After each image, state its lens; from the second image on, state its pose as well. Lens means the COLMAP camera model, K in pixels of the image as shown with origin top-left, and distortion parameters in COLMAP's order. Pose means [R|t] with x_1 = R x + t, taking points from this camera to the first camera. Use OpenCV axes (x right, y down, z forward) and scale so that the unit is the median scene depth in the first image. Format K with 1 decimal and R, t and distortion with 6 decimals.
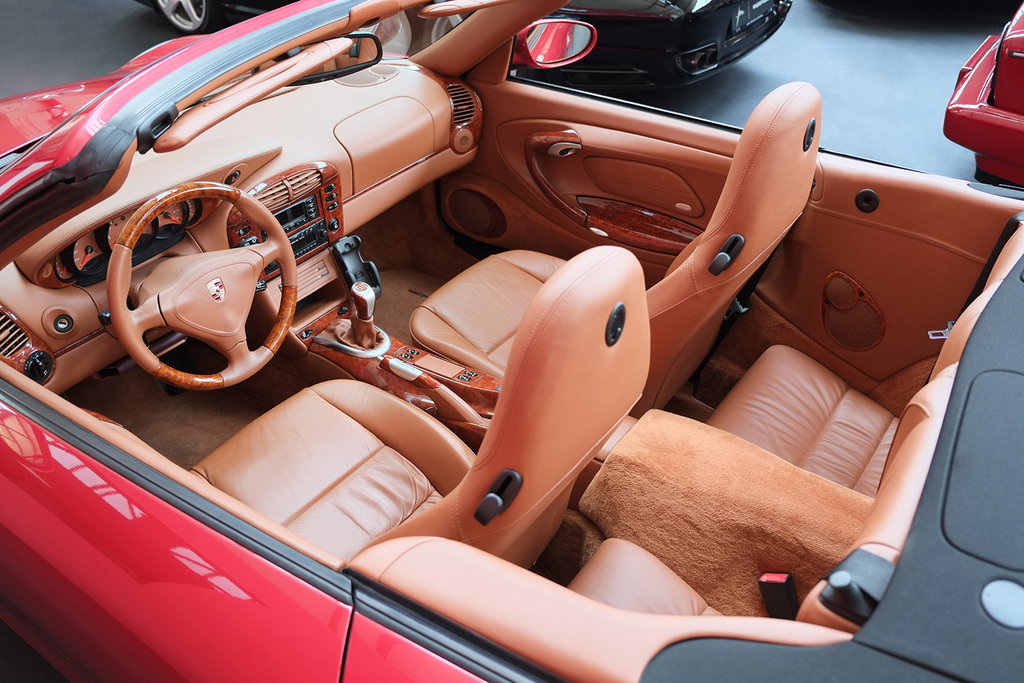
lens RADIAL K [[859.6, 0, 509.4], [0, 859.6, 345.0], [0, 0, 1]] dist [-0.030089, -0.002667]
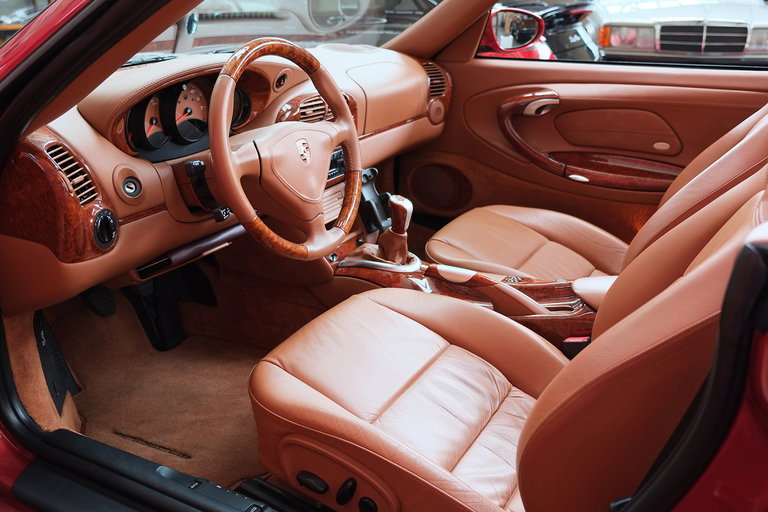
lens RADIAL K [[723.6, 0, 384.8], [0, 723.6, 254.1], [0, 0, 1]] dist [-0.016894, 0.000000]
pose [[0.992533, -0.028897, 0.118503, -0.276830], [0.058881, 0.964348, -0.258004, 0.199709], [-0.106823, 0.263055, 0.958849, 0.207862]]
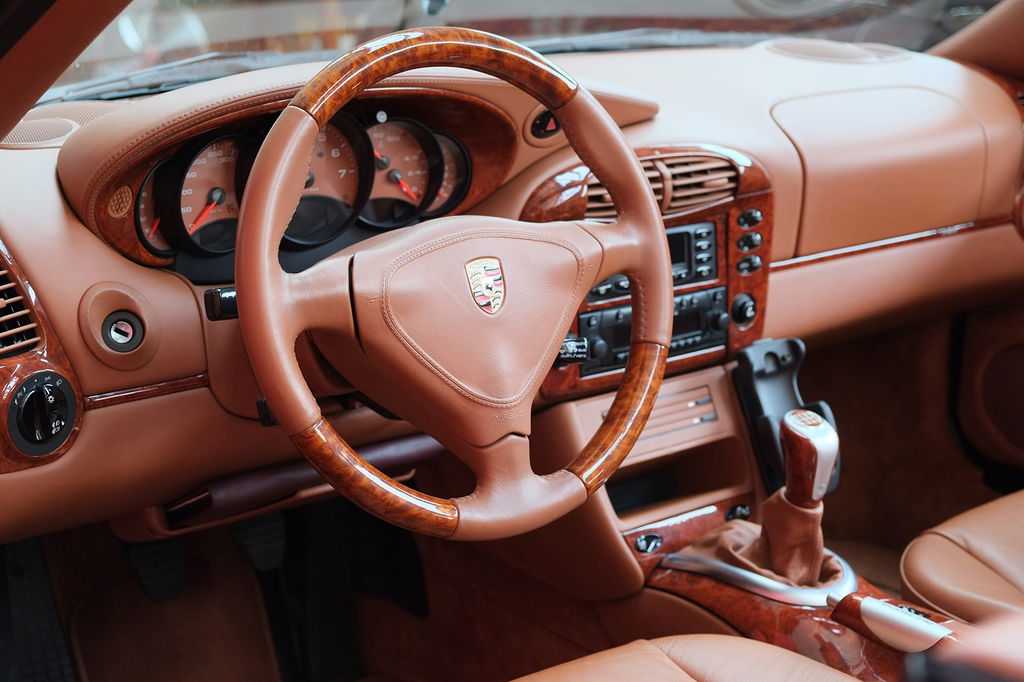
lens RADIAL K [[1704.8, 0, 512.7], [0, 1704.8, 334.2], [0, 0, 1]] dist [-0.109821, 0.000000]
pose [[0.958612, 0.077144, -0.274064, -0.085777], [-0.170063, 0.927153, -0.333865, 0.175611], [0.228344, 0.366655, 0.901900, 0.227613]]
